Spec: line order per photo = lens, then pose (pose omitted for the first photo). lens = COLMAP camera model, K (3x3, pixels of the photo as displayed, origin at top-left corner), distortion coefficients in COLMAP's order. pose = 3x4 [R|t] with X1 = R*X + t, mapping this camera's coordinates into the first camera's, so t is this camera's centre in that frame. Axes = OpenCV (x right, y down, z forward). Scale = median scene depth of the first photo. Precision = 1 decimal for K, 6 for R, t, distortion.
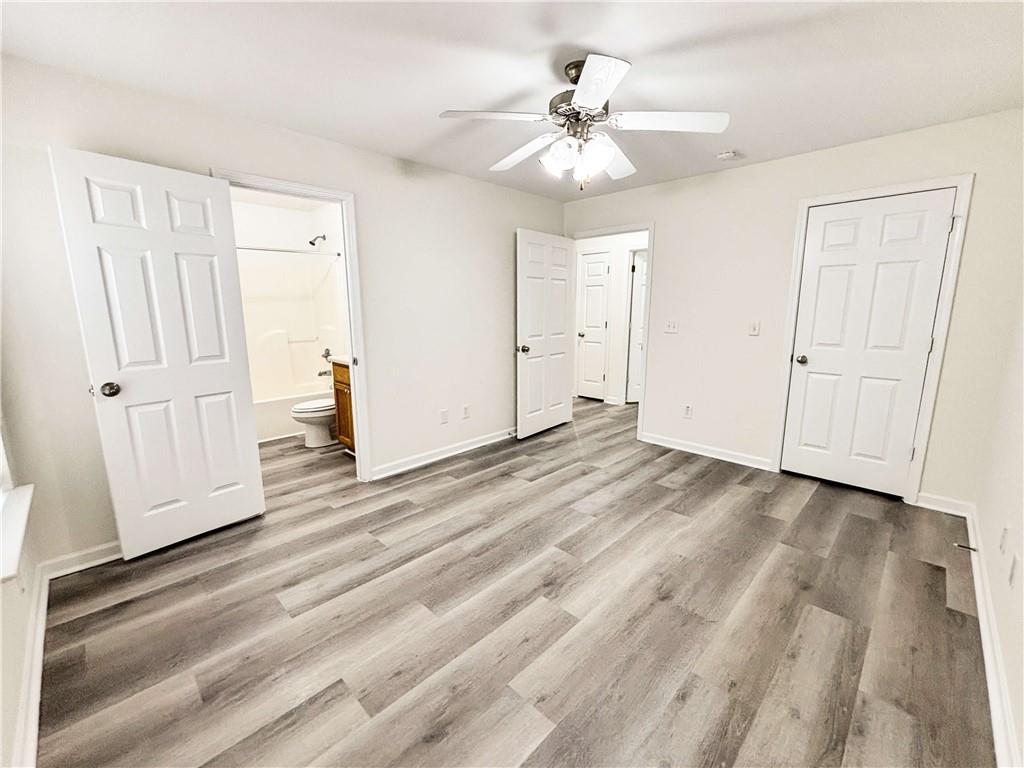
lens RADIAL K [[437.9, 0, 512.0], [0, 437.9, 384.0], [0, 0, 1]] dist [0.003137, 0.000632]
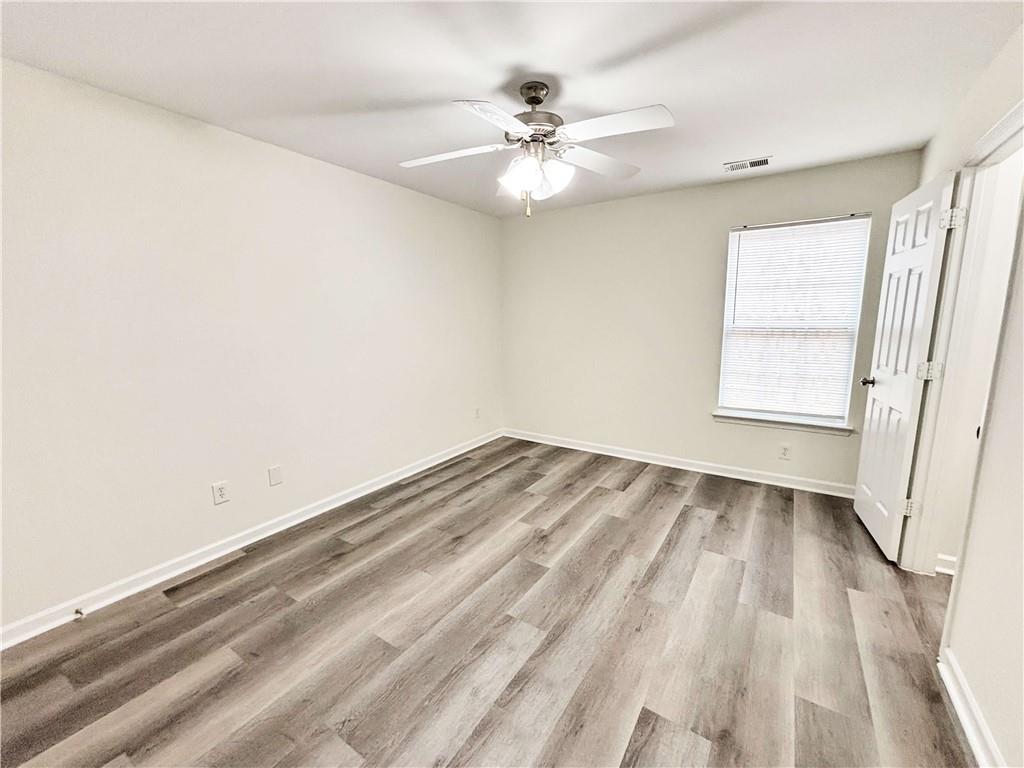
lens RADIAL K [[437.9, 0, 512.0], [0, 437.9, 384.0], [0, 0, 1]] dist [0.003137, 0.000632]
pose [[-0.981259, 0.040033, -0.188490, 0.378875], [-0.023931, 0.945291, 0.325350, -0.367154], [0.191203, 0.323763, -0.926617, 1.921386]]
